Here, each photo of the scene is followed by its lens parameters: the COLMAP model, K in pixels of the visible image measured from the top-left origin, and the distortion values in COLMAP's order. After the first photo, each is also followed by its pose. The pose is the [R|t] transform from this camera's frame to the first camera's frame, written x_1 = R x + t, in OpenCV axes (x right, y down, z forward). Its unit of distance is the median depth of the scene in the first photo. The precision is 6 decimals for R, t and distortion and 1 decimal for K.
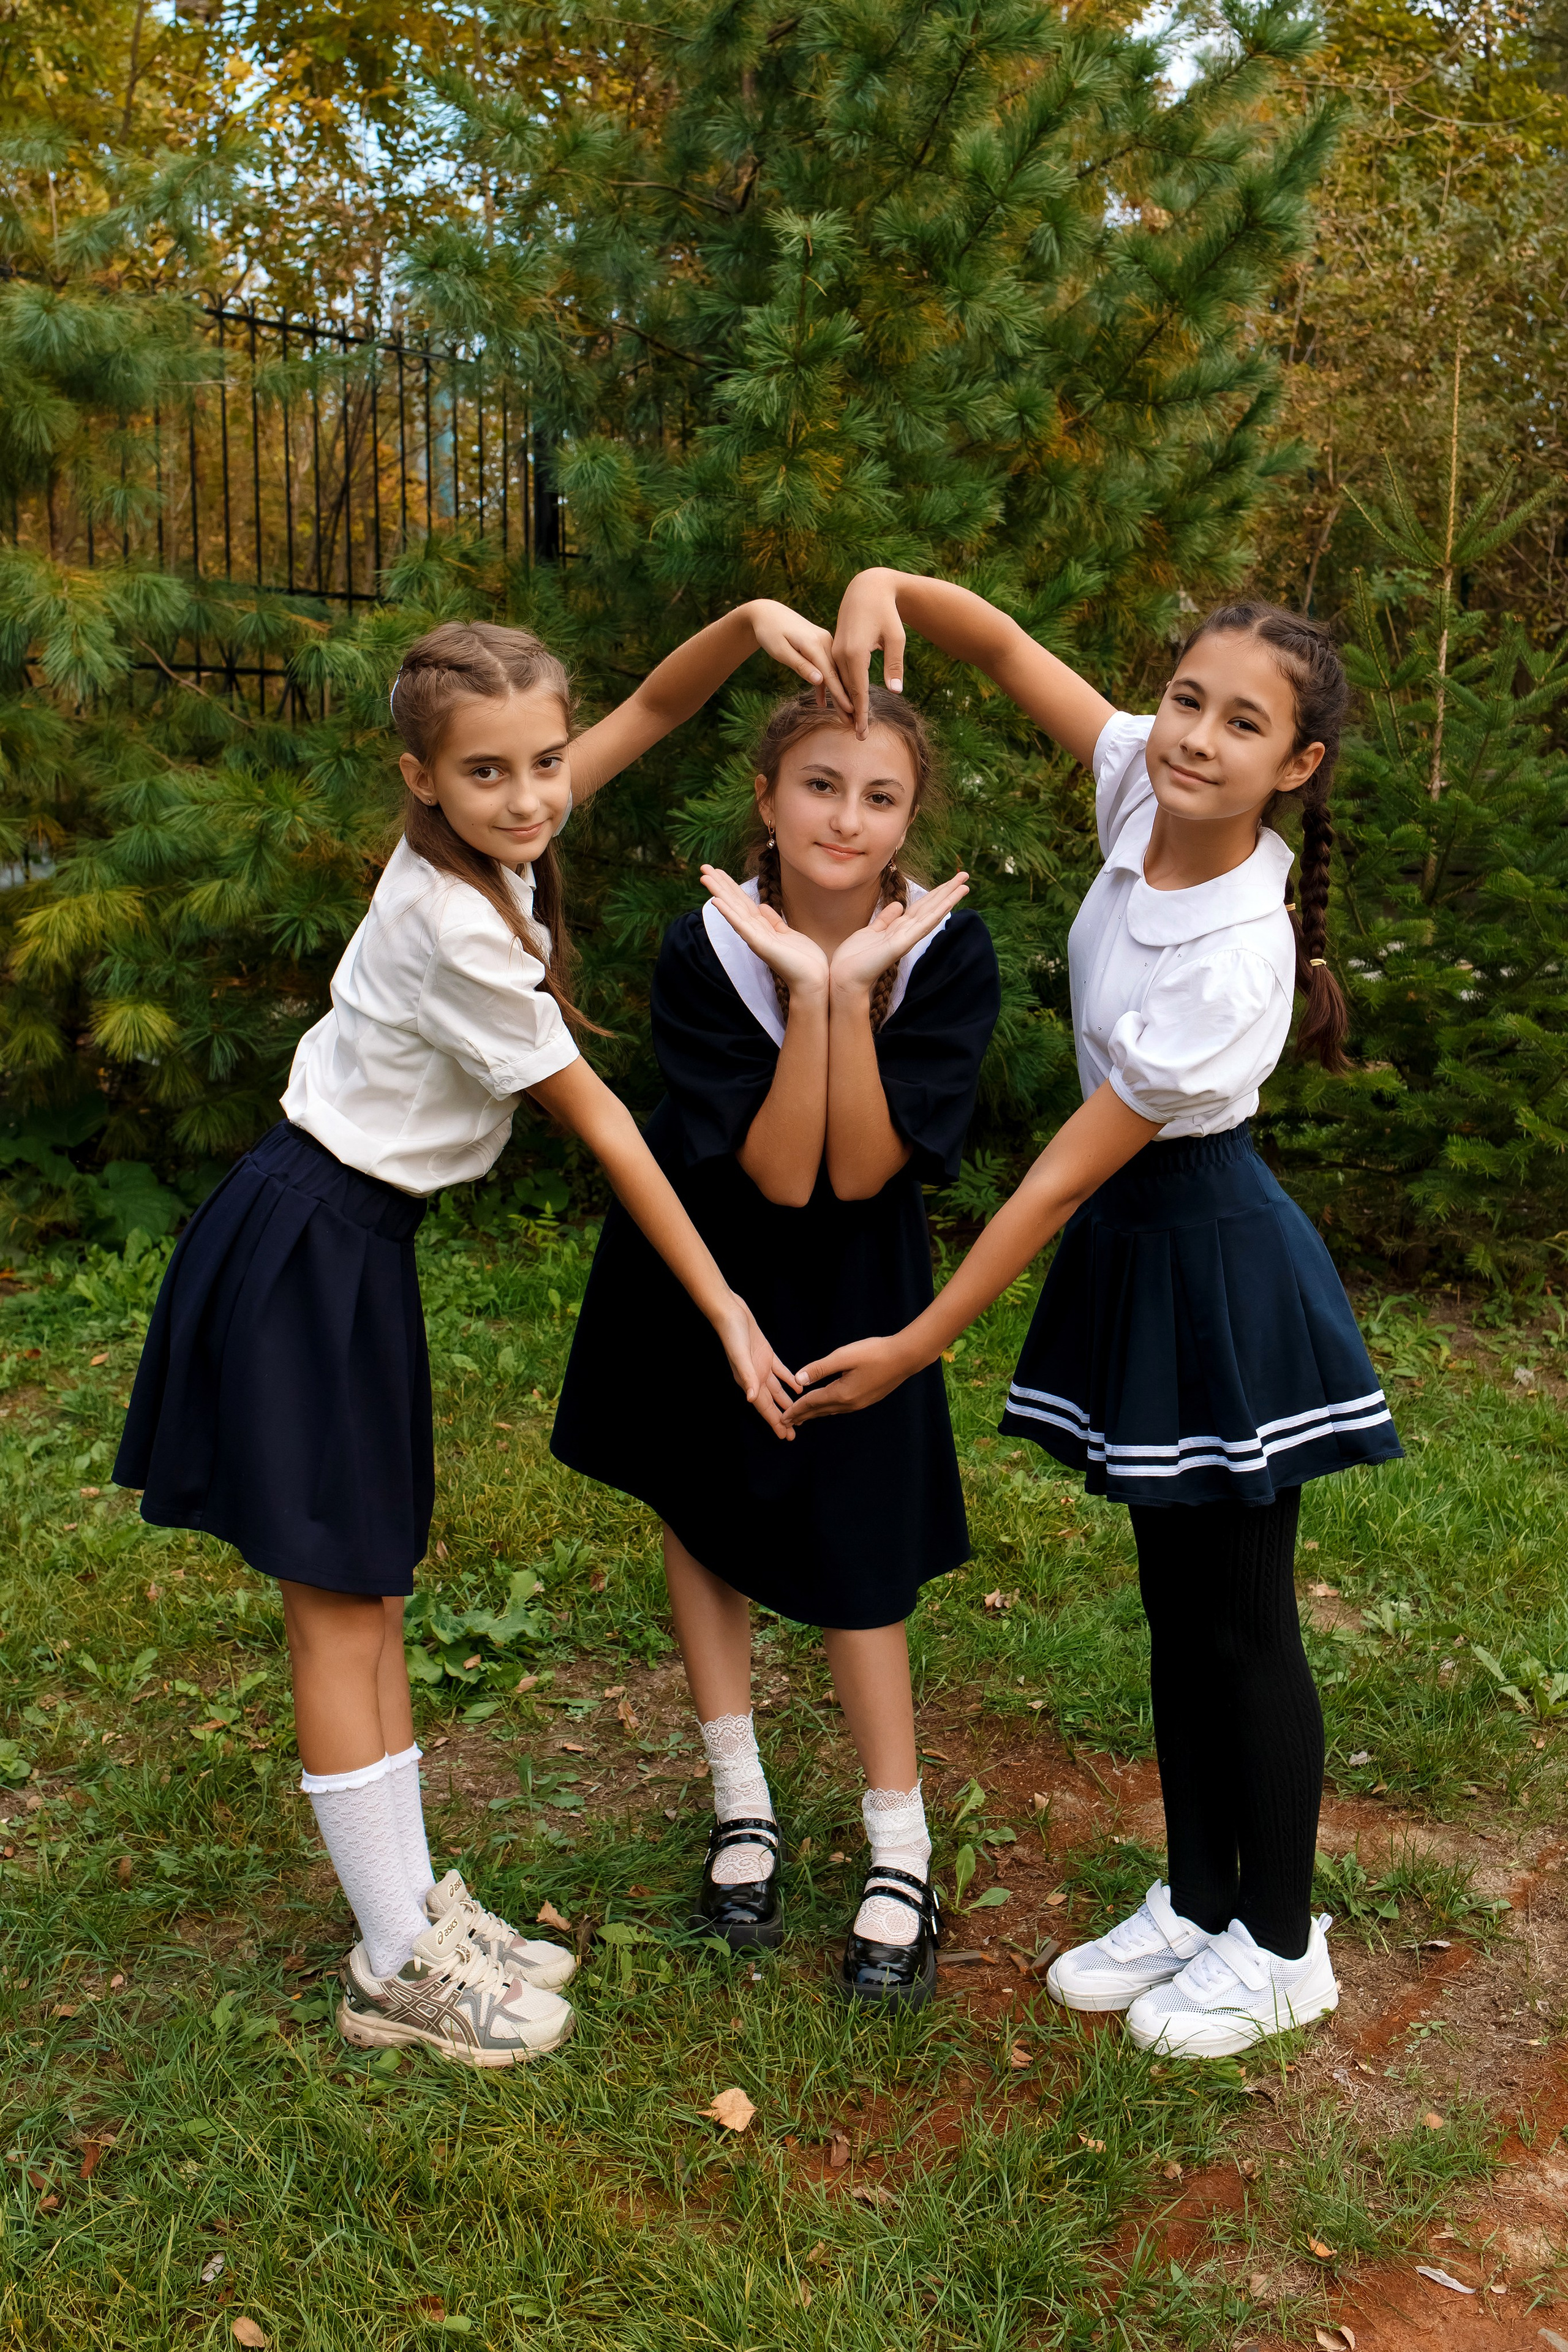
lens RADIAL K [[2420.2, 0, 855.9], [0, 2420.2, 1142.2], [0, 0, 1]] dist [0.012315, -0.007569]
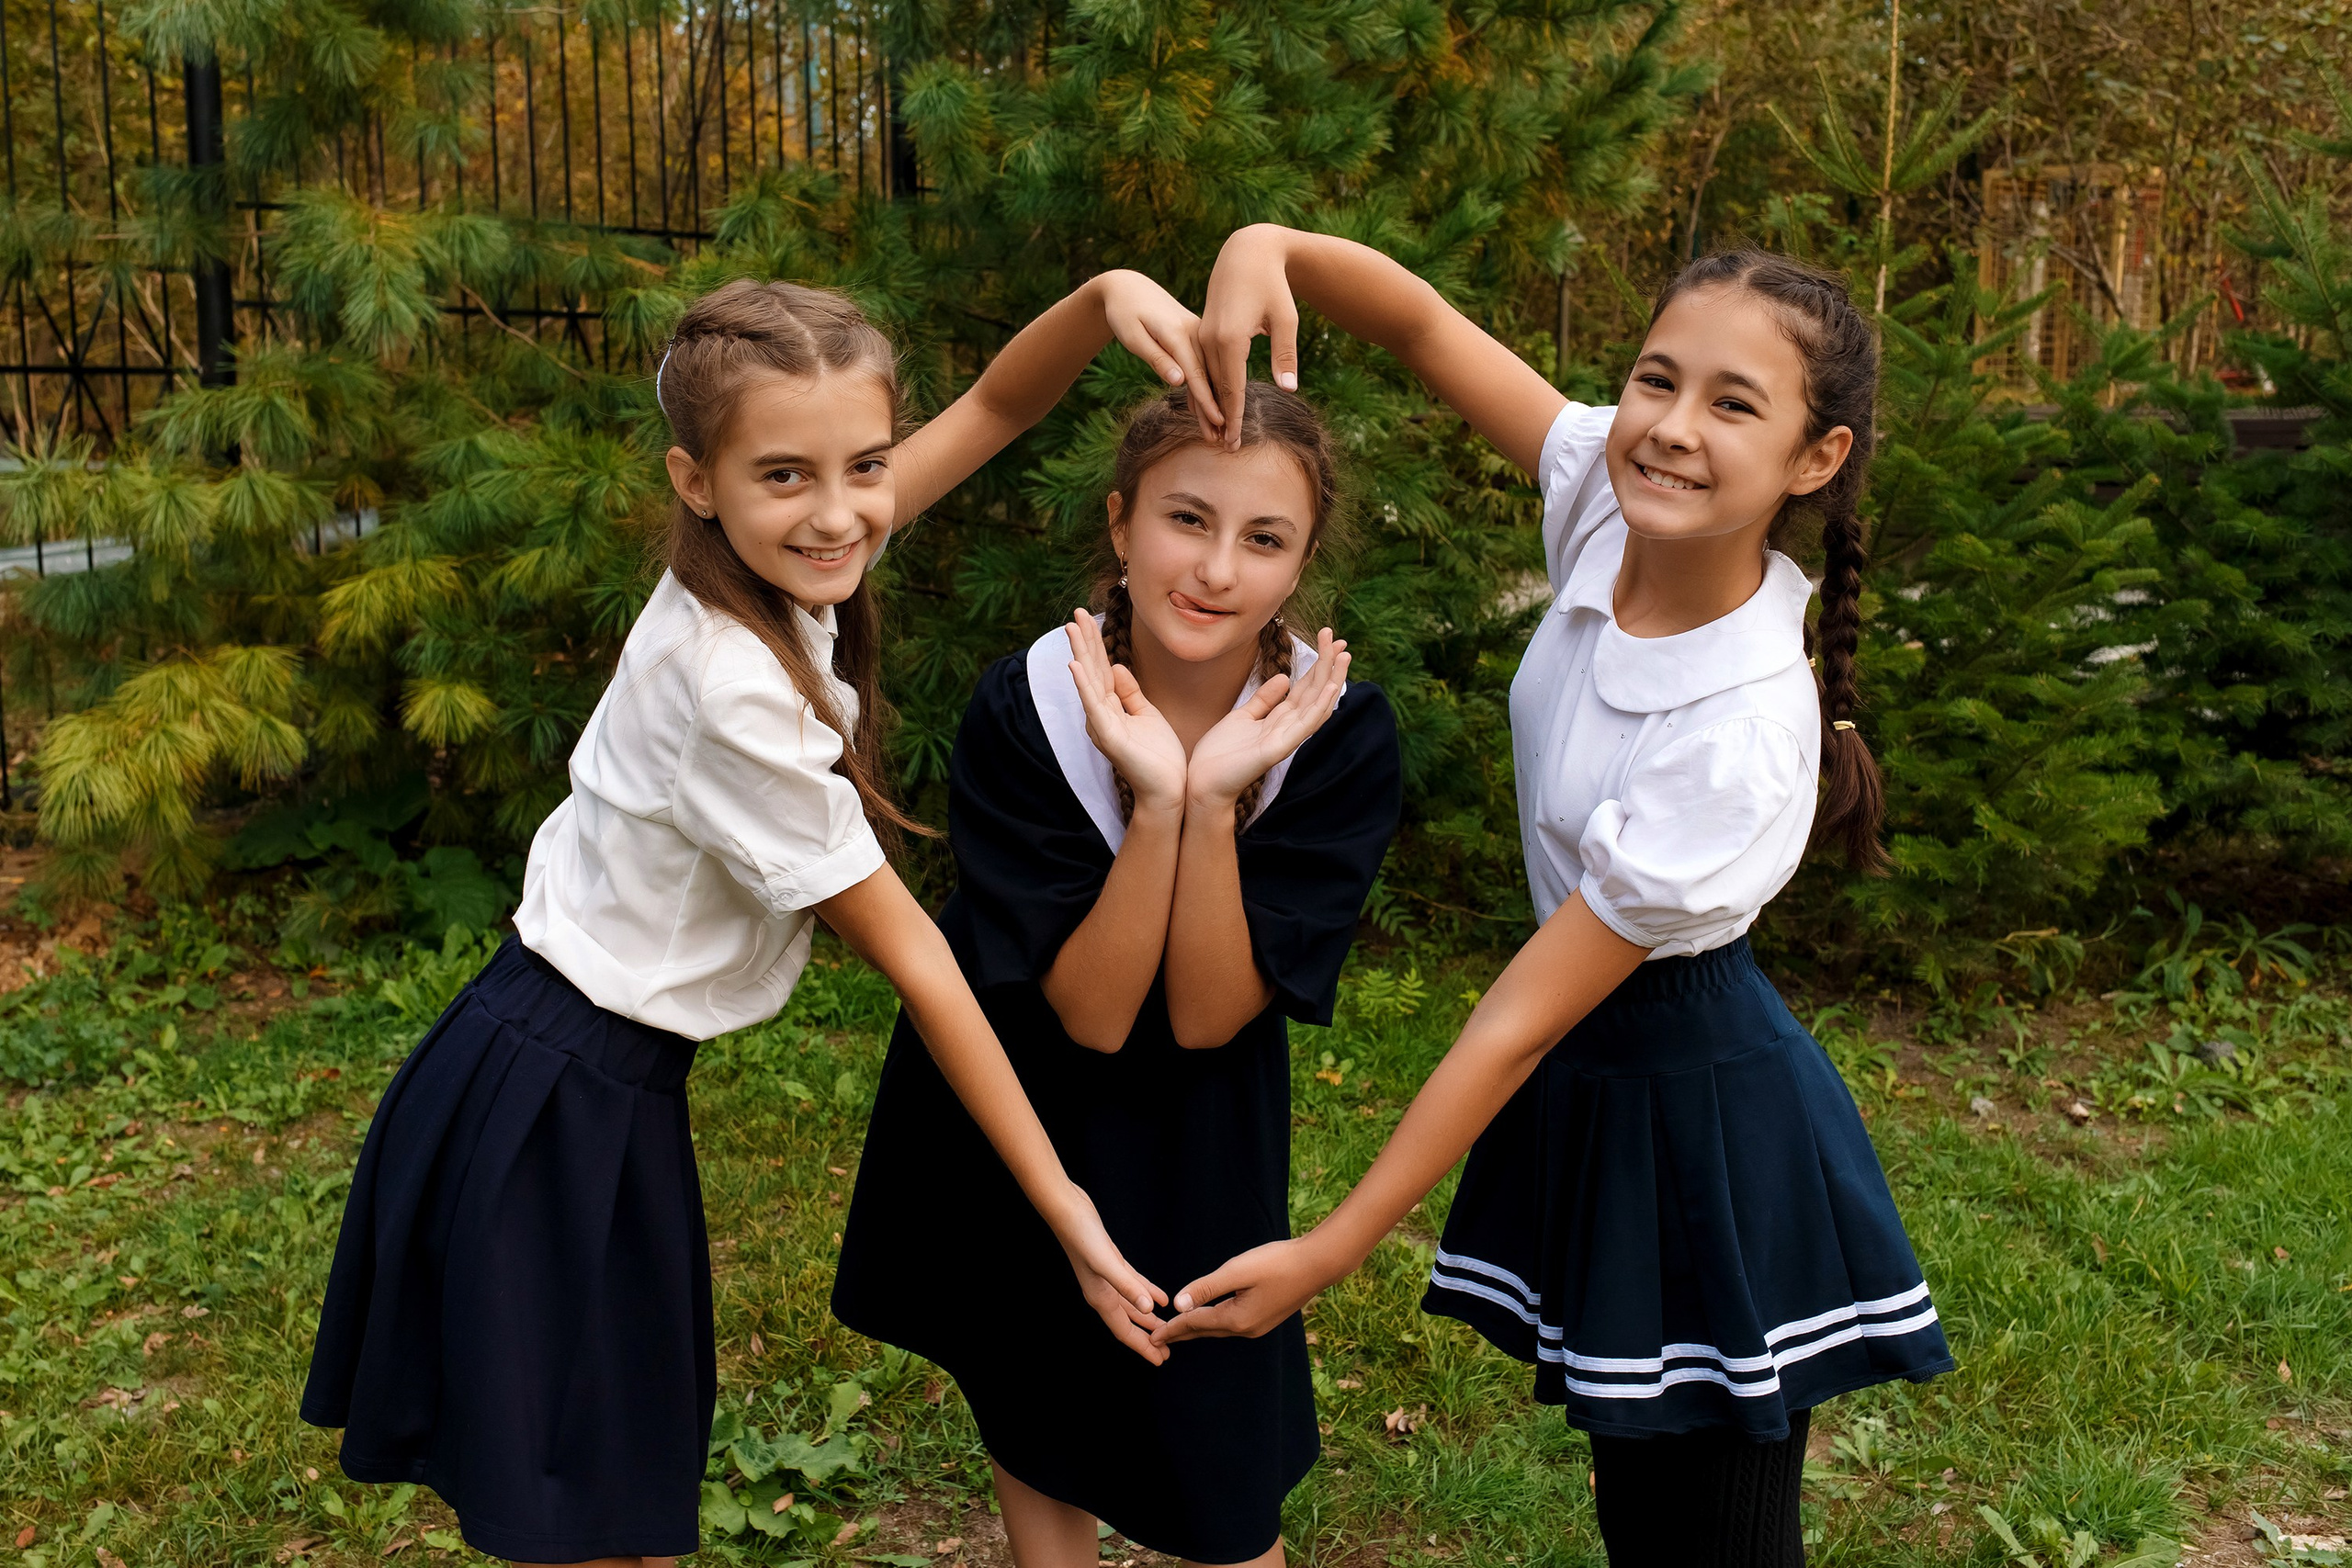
lens RADIAL K [[2420.0, 0, 1163.4], [0, 2420.0, 811.2], [0, 0, 1]] dist [0.012315, -0.007569]
pose [[0.999633, -0.003446, -0.026864, -0.000838], [0.003858, 0.999876, 0.015274, -0.025277], [0.026808, -0.015372, 0.999522, 0.098165]]
